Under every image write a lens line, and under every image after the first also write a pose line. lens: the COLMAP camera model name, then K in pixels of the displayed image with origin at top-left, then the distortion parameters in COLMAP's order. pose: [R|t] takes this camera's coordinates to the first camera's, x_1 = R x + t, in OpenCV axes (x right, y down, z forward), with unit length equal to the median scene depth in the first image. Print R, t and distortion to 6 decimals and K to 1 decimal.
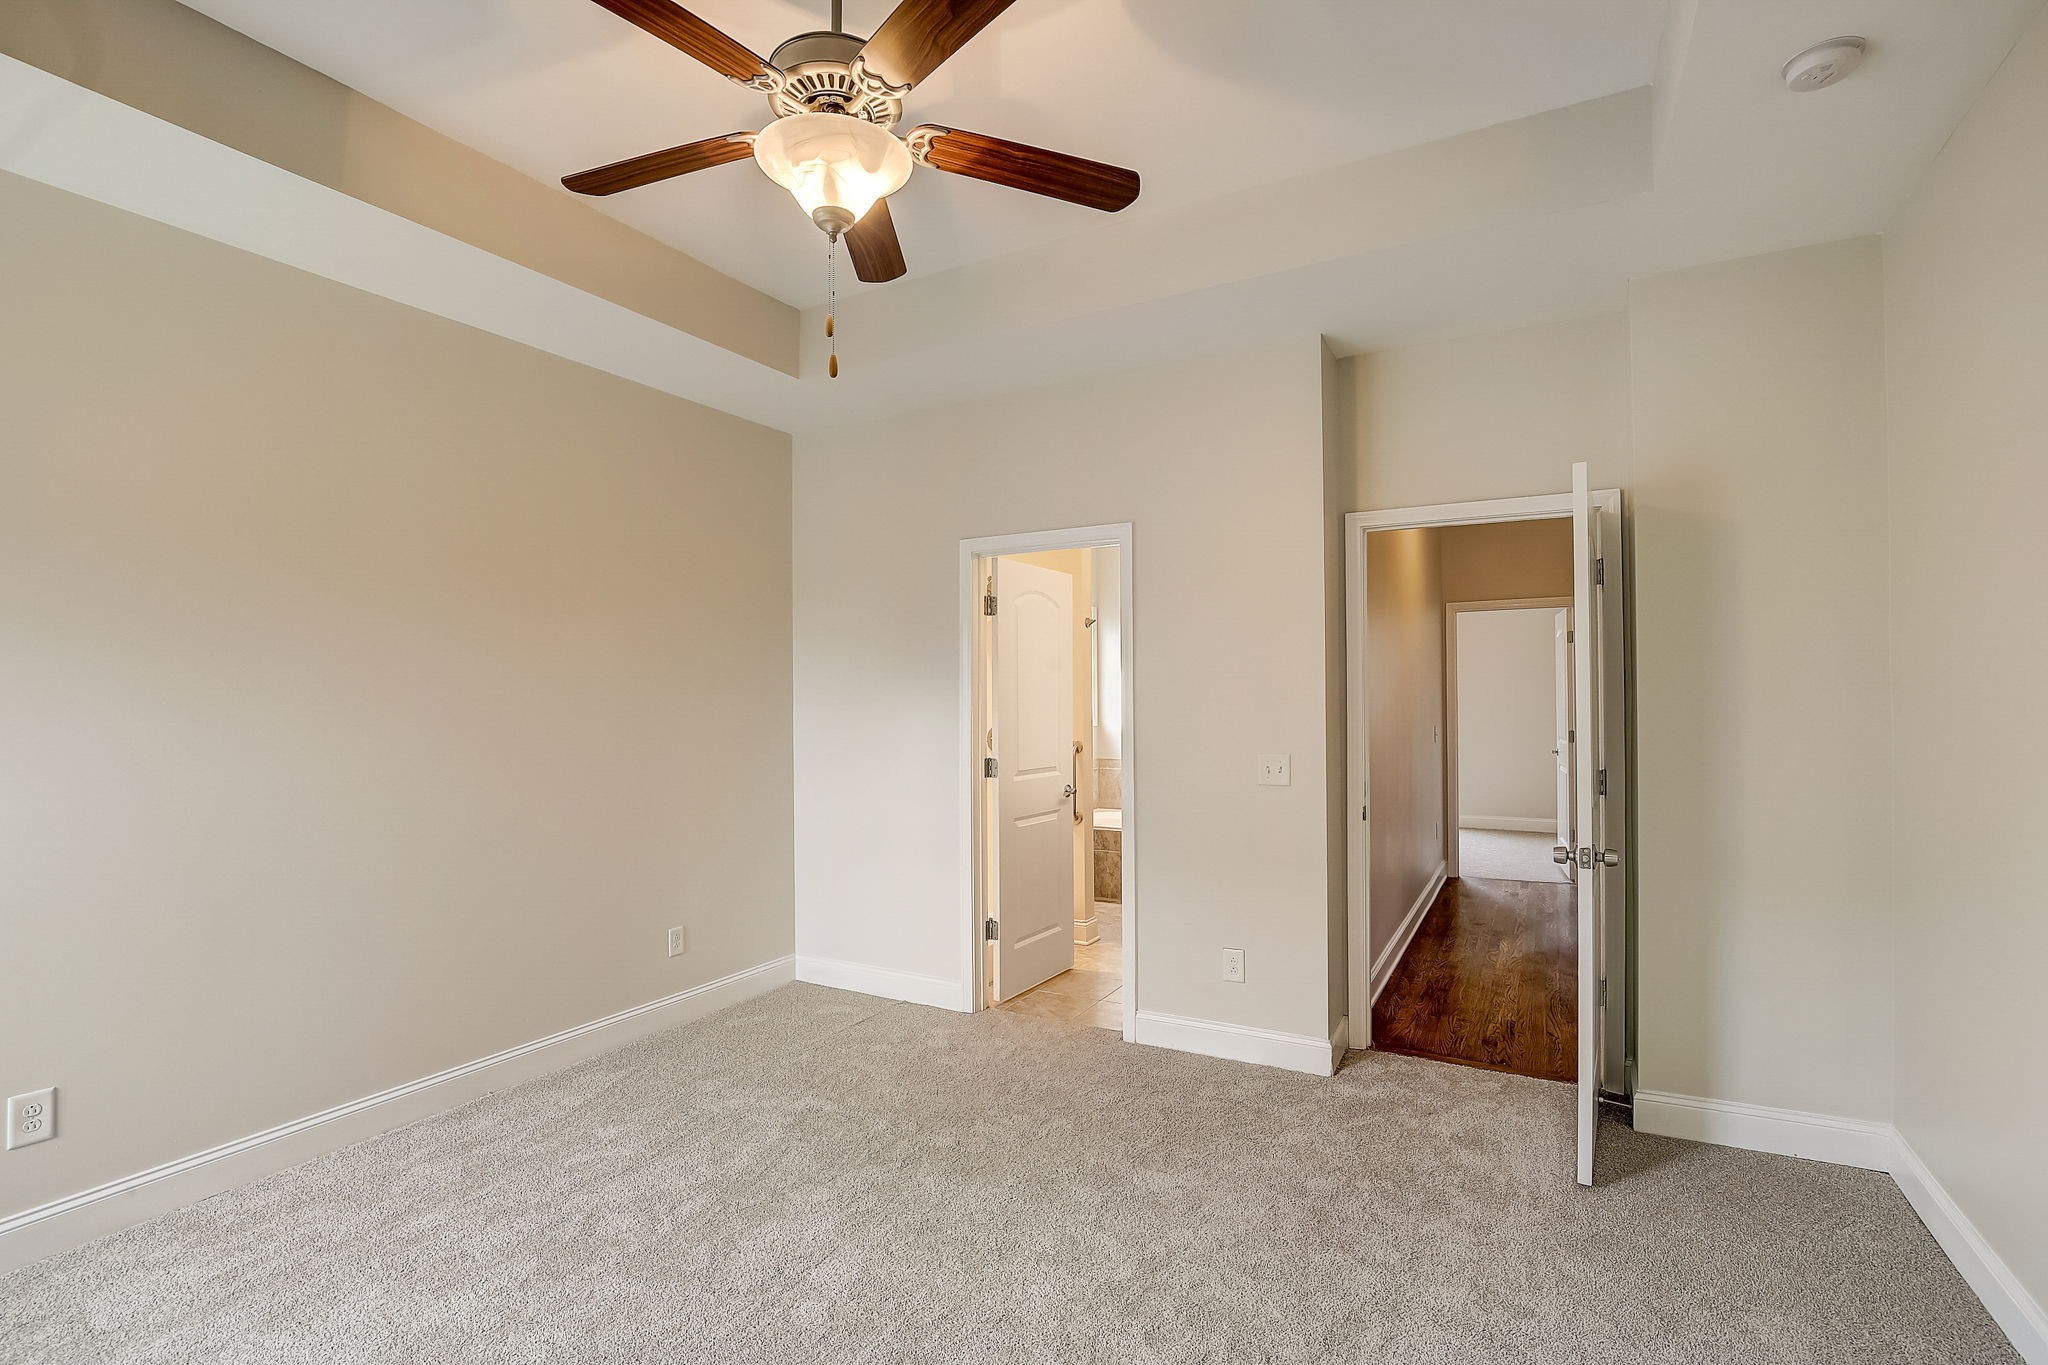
lens RADIAL K [[939.4, 0, 1026.5], [0, 939.4, 691.1], [0, 0, 1]] dist [-0.038443, 0.007860]
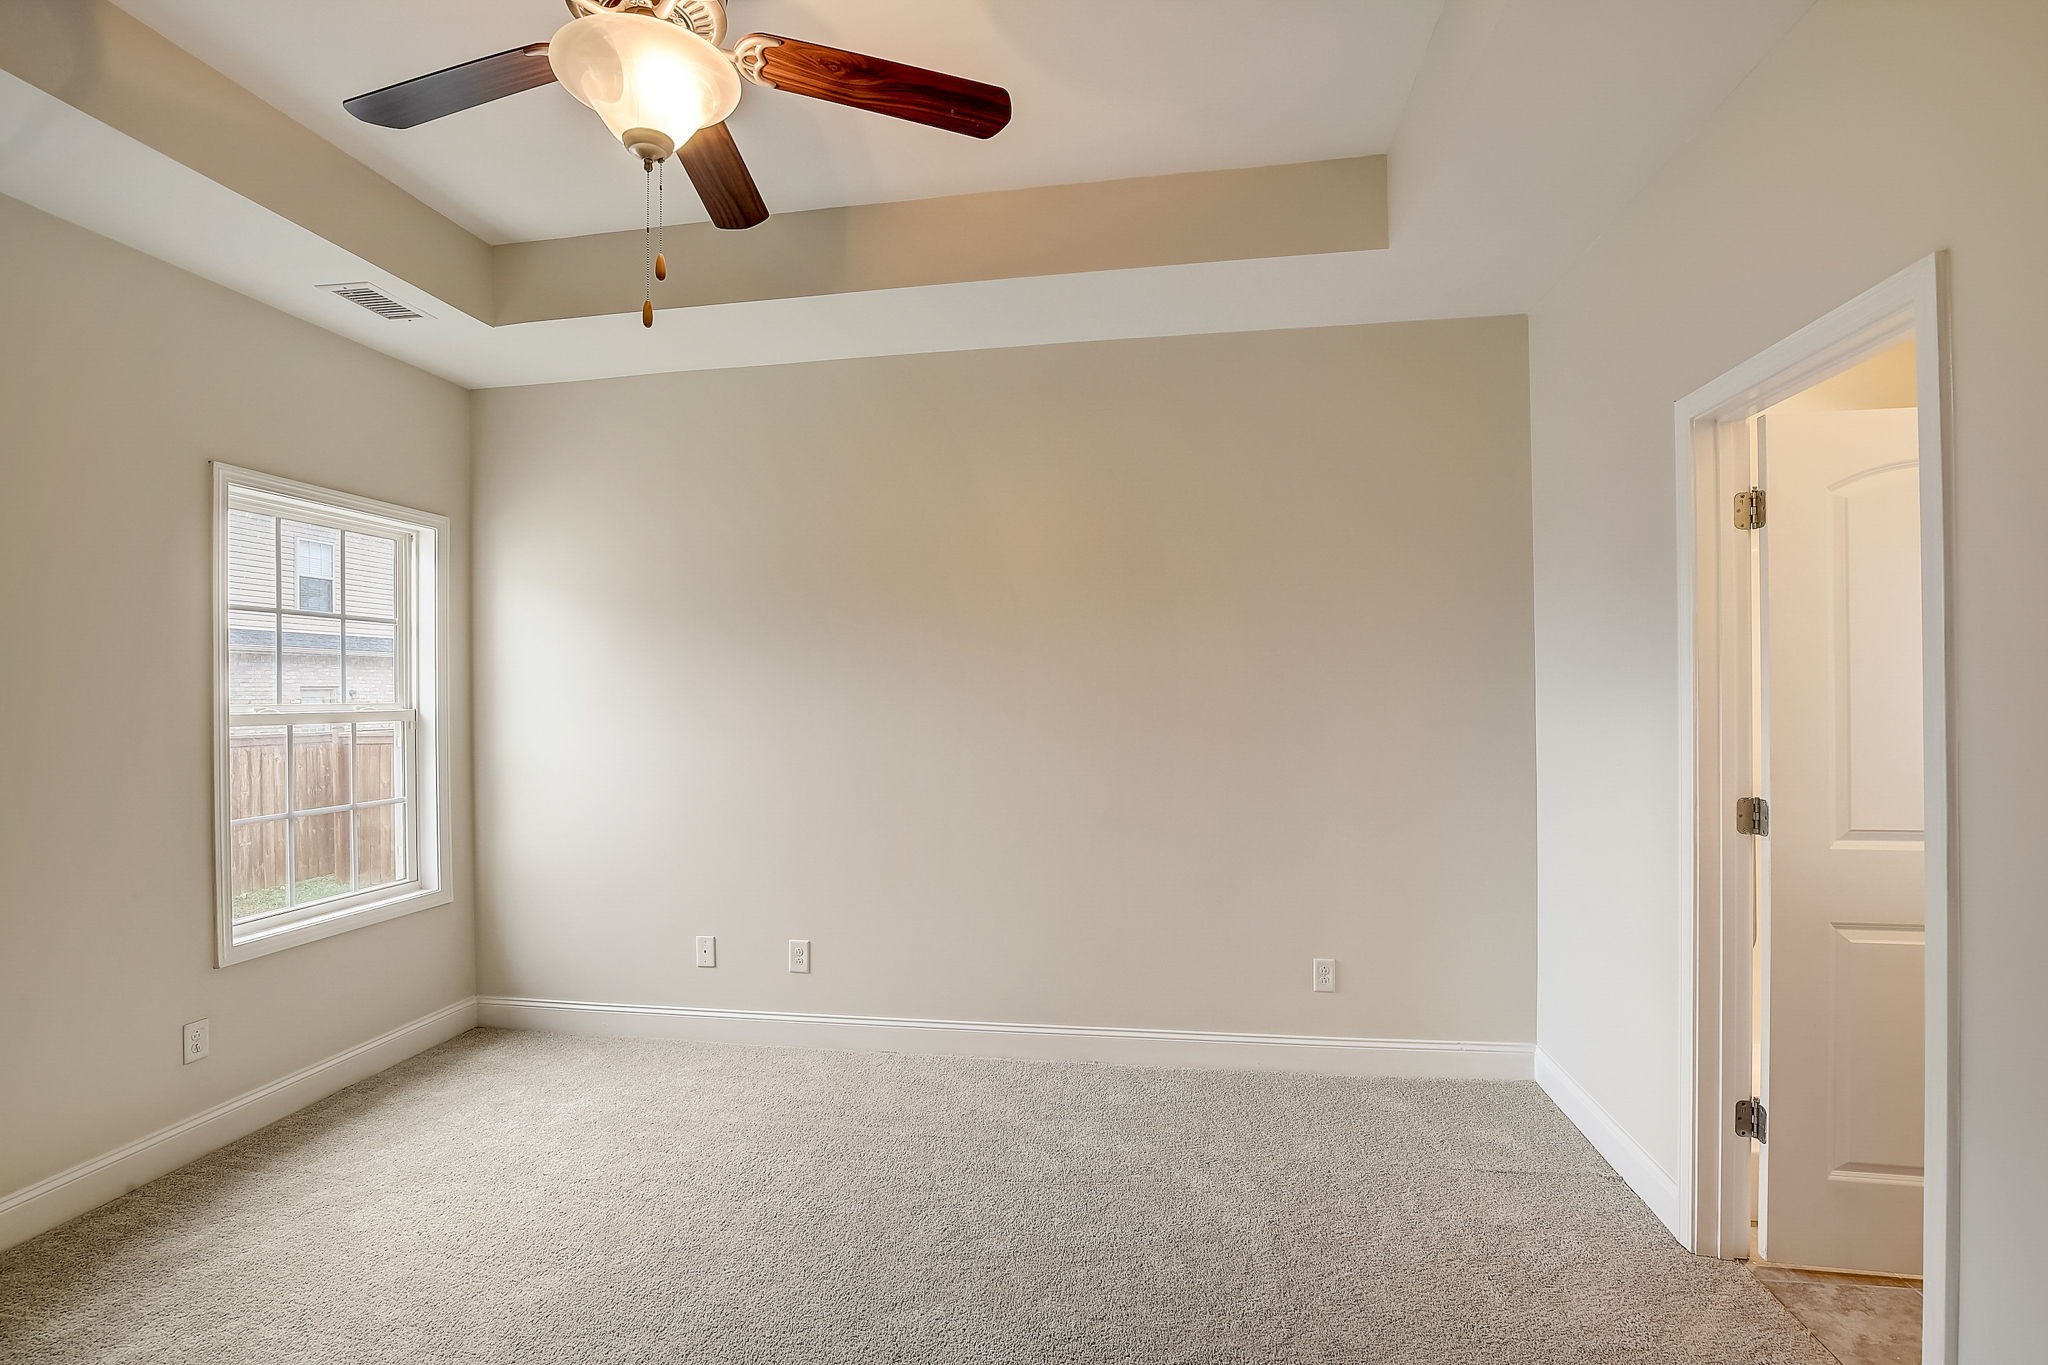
lens RADIAL K [[939.4, 0, 1026.5], [0, 939.4, 691.1], [0, 0, 1]] dist [-0.038443, 0.007860]
pose [[0.356969, 0.004691, -0.934104, 0.298994], [0.009534, 0.999917, 0.008665, 0.002477], [0.934067, -0.011998, 0.356895, 0.431989]]
